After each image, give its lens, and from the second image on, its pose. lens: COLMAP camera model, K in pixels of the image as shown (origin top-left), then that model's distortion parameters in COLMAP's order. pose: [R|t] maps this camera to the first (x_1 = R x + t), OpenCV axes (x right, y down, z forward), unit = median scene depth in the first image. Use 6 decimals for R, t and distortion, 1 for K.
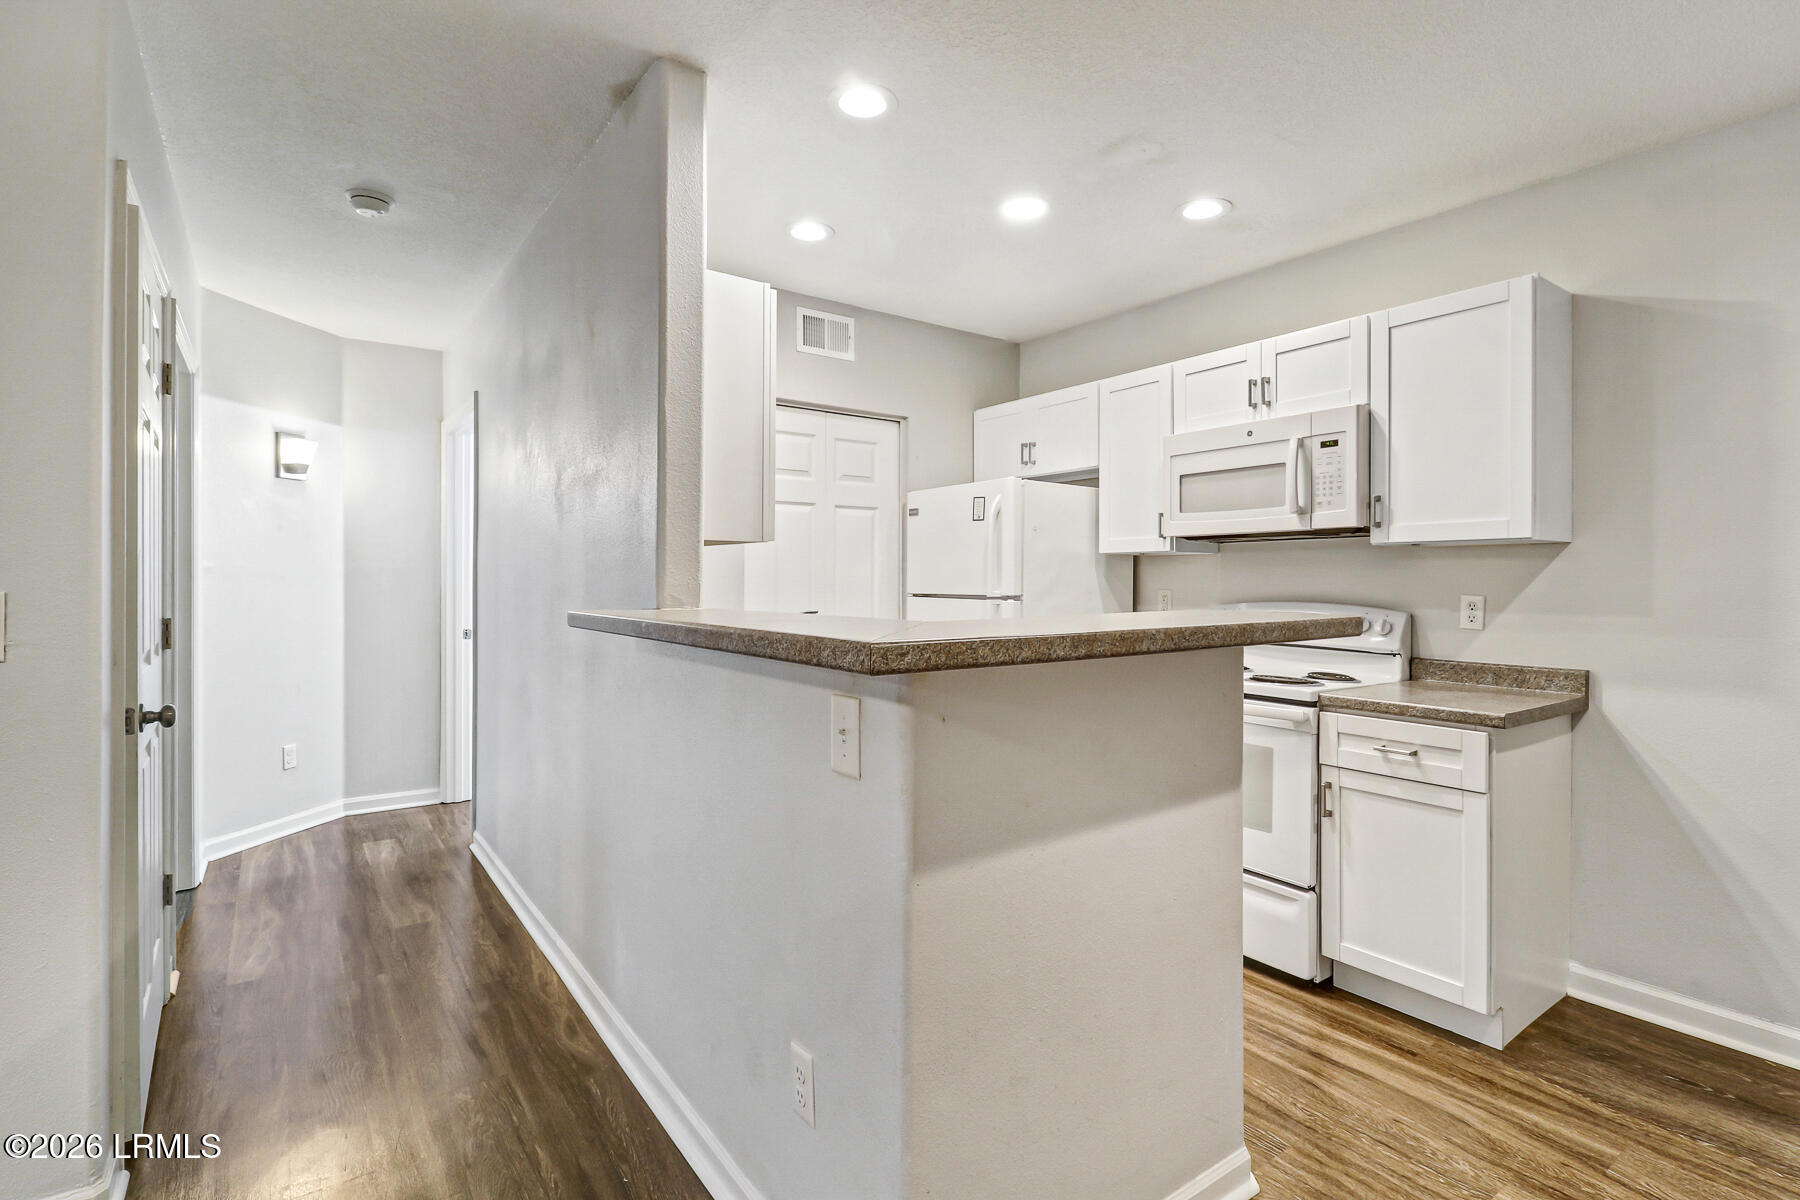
lens RADIAL K [[851.3, 0, 923.1], [0, 851.3, 579.4], [0, 0, 1]] dist [0.018210, -0.013997]
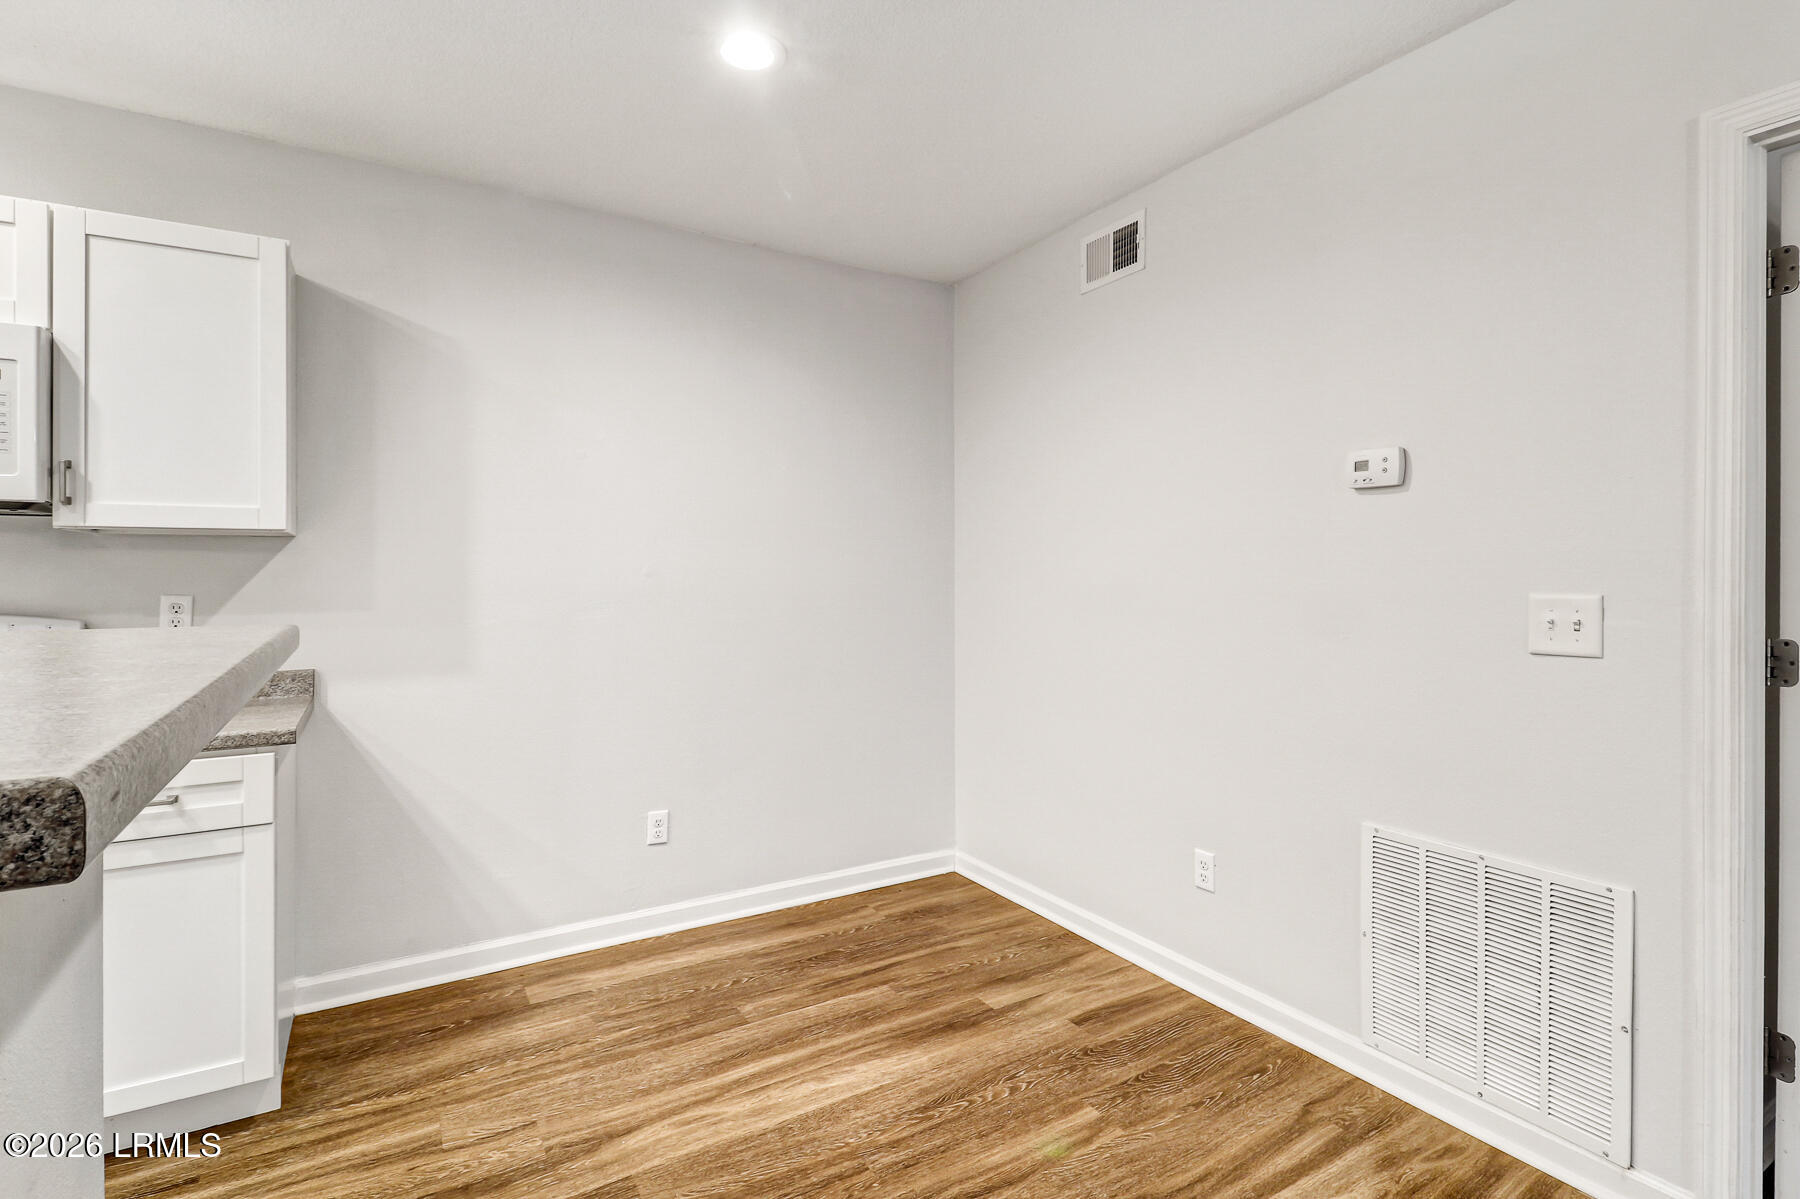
lens RADIAL K [[851.3, 0, 896.7], [0, 851.3, 572.3], [0, 0, 1]] dist [0.018210, -0.013997]
pose [[0.088795, 0.003808, 0.996043, -0.131906], [0.000116, 0.999993, -0.003833, -0.000471], [-0.996050, 0.000456, 0.088794, 0.250968]]
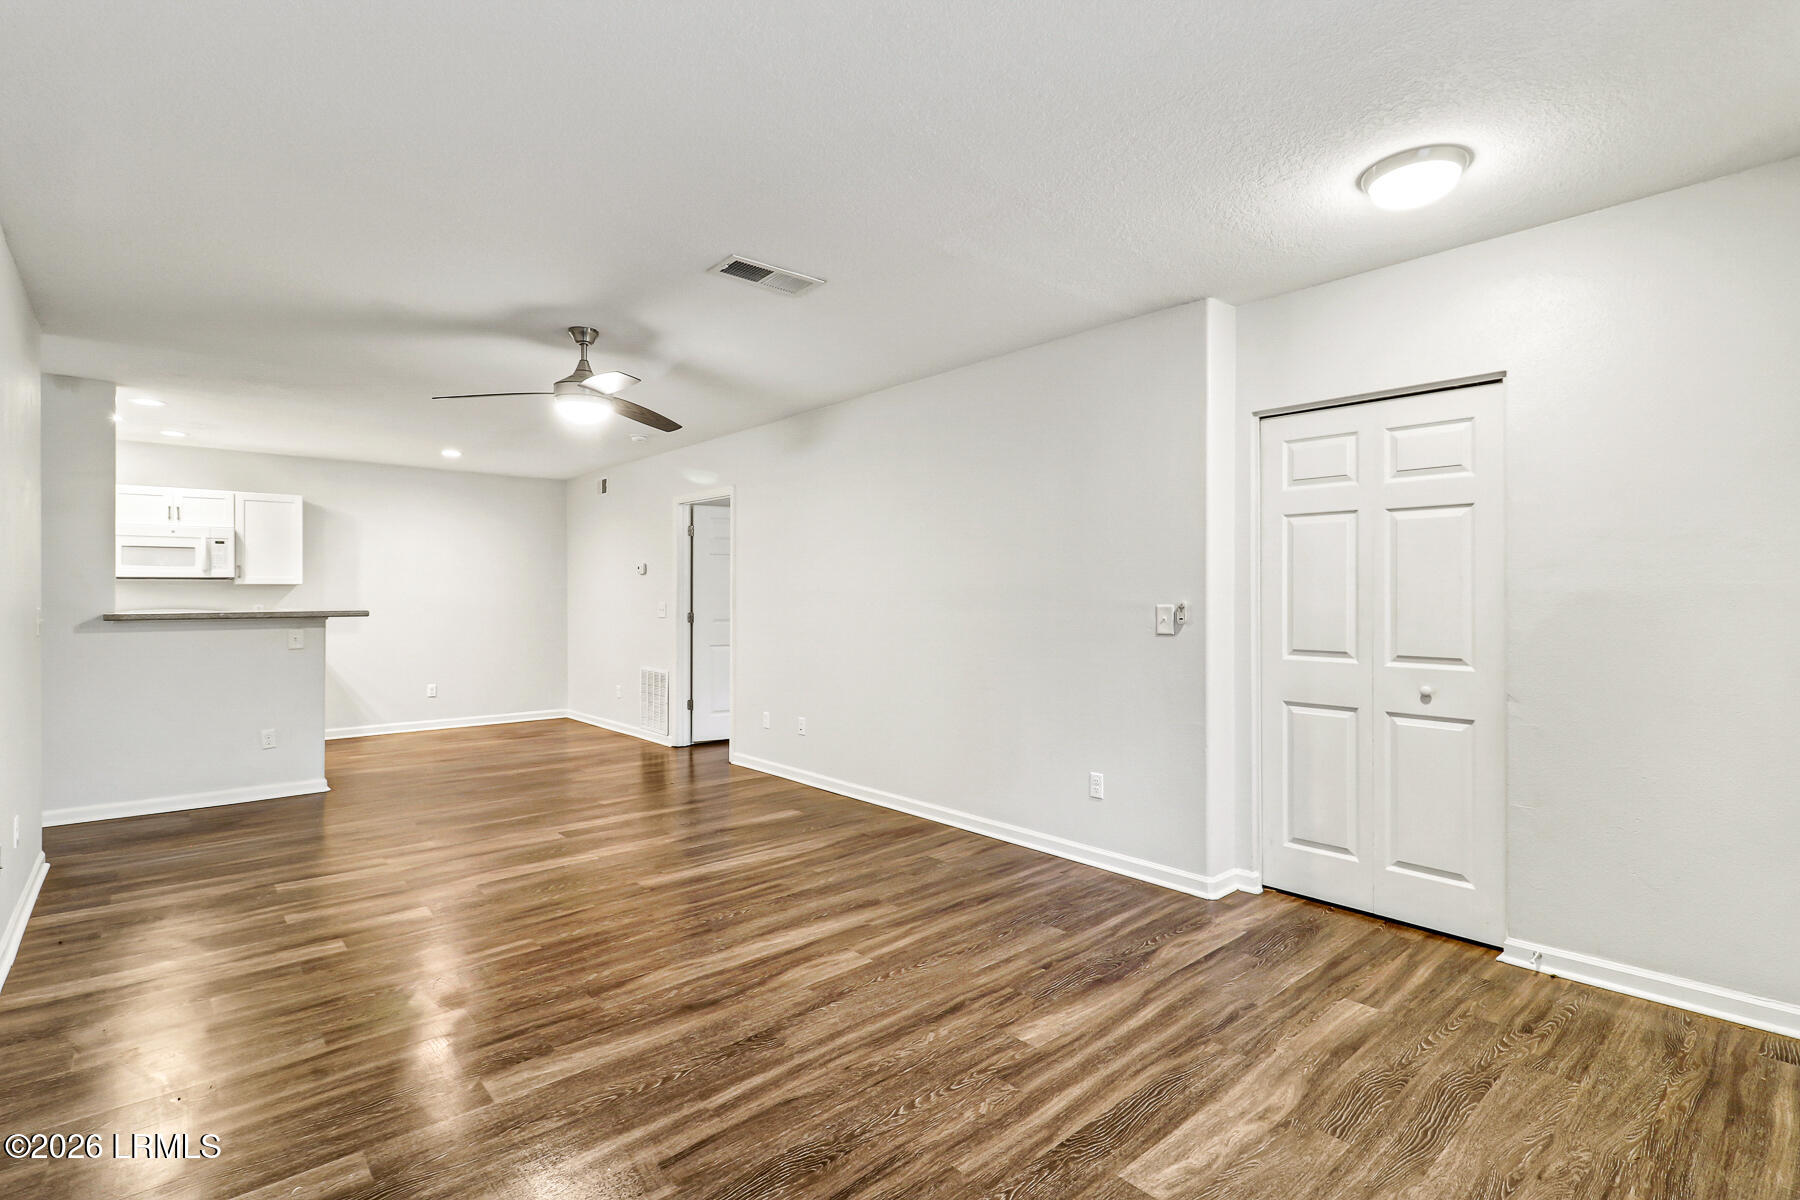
lens RADIAL K [[851.3, 0, 916.4], [0, 851.3, 586.2], [0, 0, 1]] dist [0.018210, -0.013997]
pose [[-0.108757, 0.007077, 0.994043, -2.331555], [-0.001138, 0.999973, -0.007243, -0.020656], [-0.994068, -0.001919, -0.108746, -0.758716]]
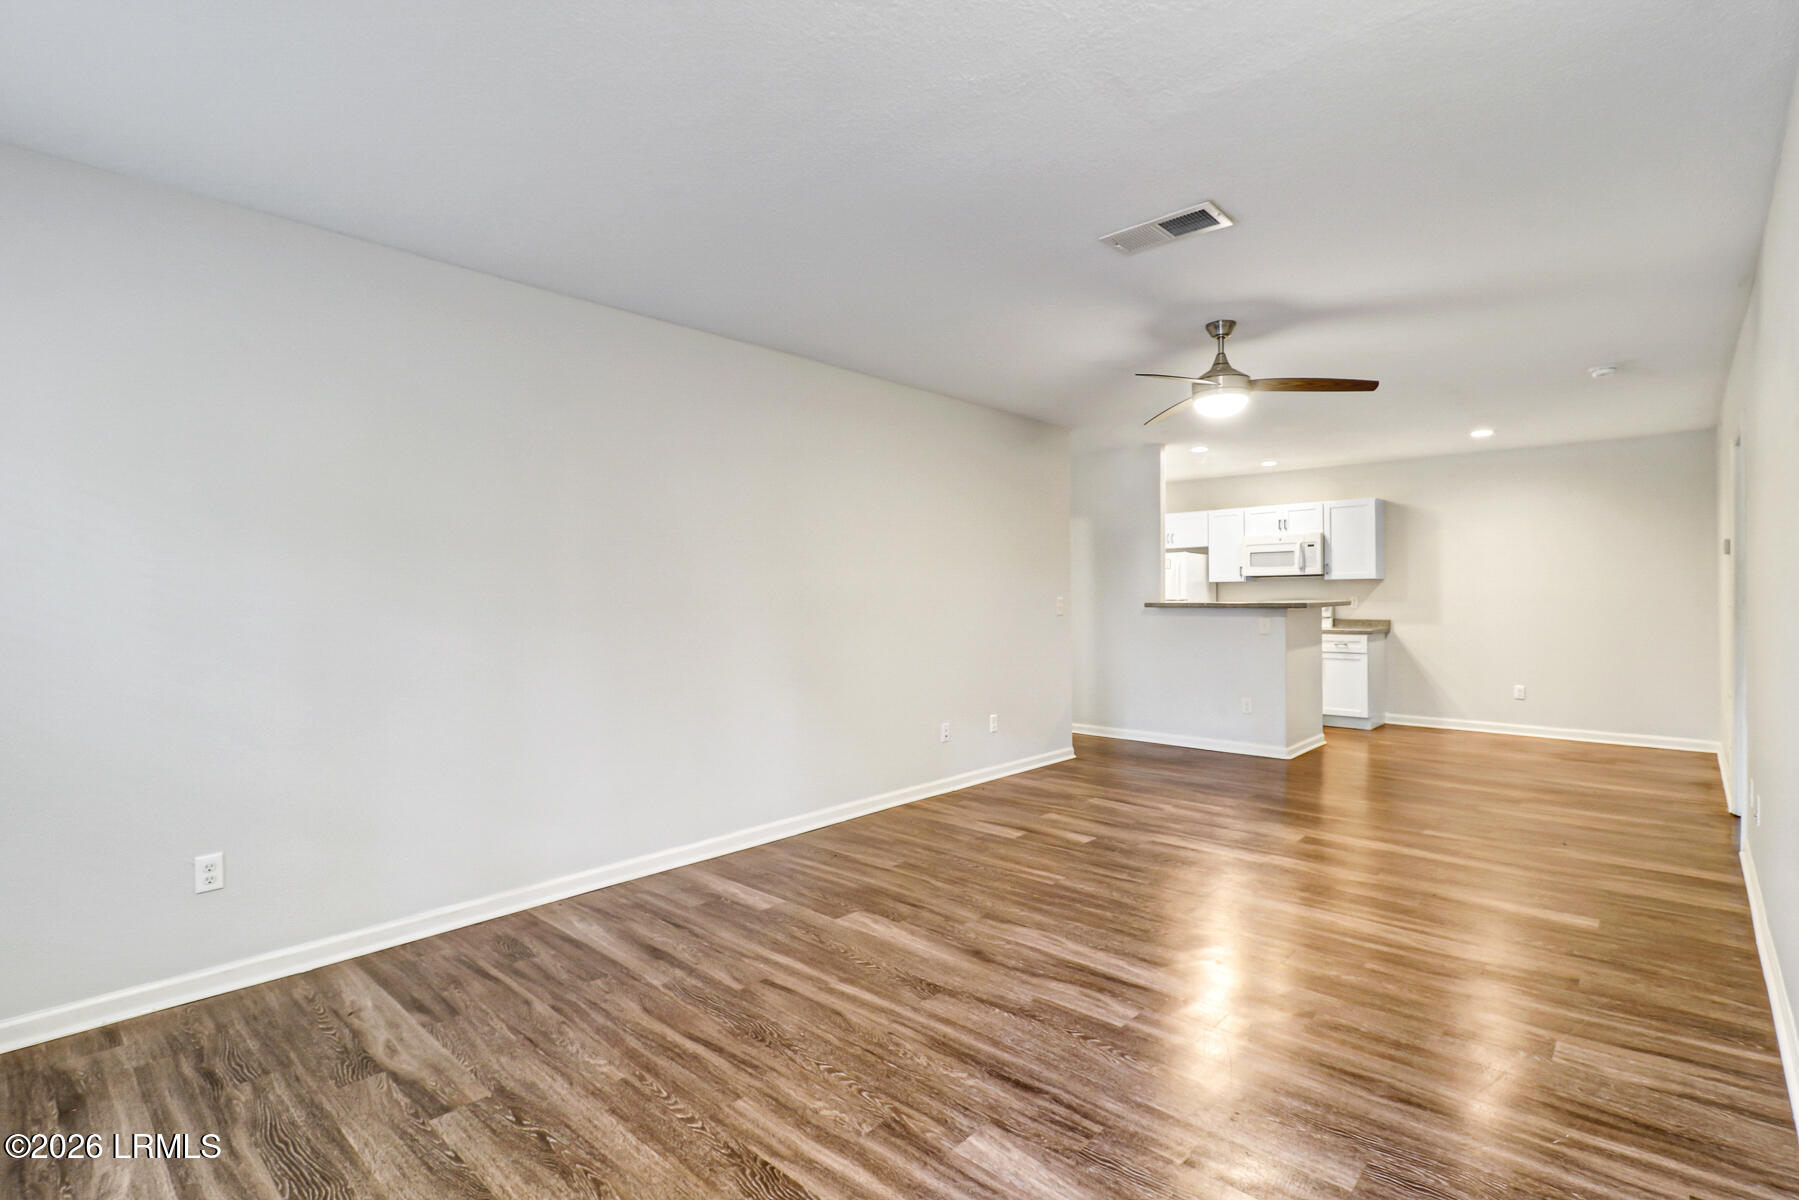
lens RADIAL K [[850.8, 0, 908.2], [0, 850.8, 590.4], [0, 0, 1]] dist [0.018210, -0.013997]
pose [[0.978167, -0.007426, 0.207688, -1.612261], [0.007489, 0.999972, 0.000484, -0.017786], [-0.207686, 0.001082, 0.978195, -1.713819]]
